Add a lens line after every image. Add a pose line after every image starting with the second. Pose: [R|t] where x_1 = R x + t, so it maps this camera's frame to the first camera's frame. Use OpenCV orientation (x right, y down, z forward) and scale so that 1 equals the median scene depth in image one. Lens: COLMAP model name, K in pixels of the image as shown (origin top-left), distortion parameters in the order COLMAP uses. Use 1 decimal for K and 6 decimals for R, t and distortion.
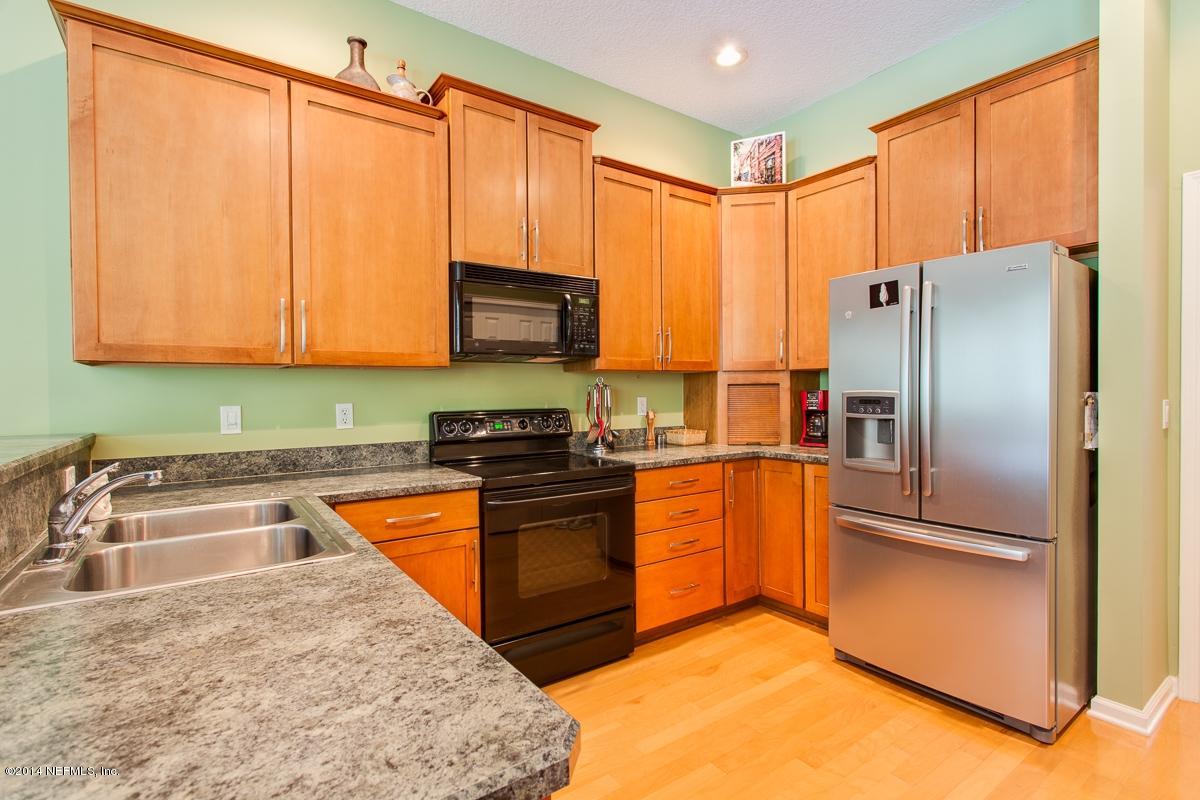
lens RADIAL K [[565.7, 0, 598.4], [0, 565.7, 400.7], [0, 0, 1]] dist [0.002099, 0.000792]
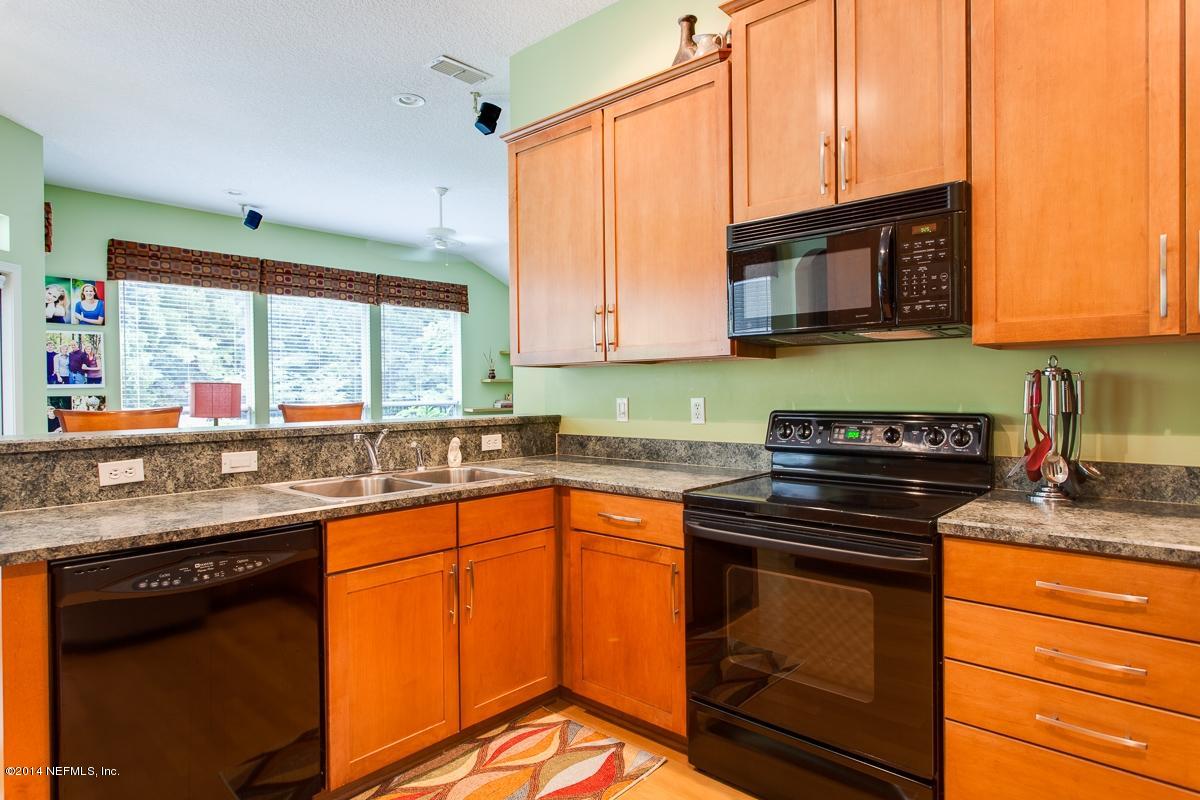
lens RADIAL K [[712.4, 0, 598.0], [0, 712.4, 392.5], [0, 0, 1]] dist [-0.000999, -0.000876]
pose [[0.204952, 0.013239, -0.978683, 0.677313], [-0.009193, 0.999890, 0.011601, -0.015209], [0.978729, 0.006619, 0.205051, 0.570684]]
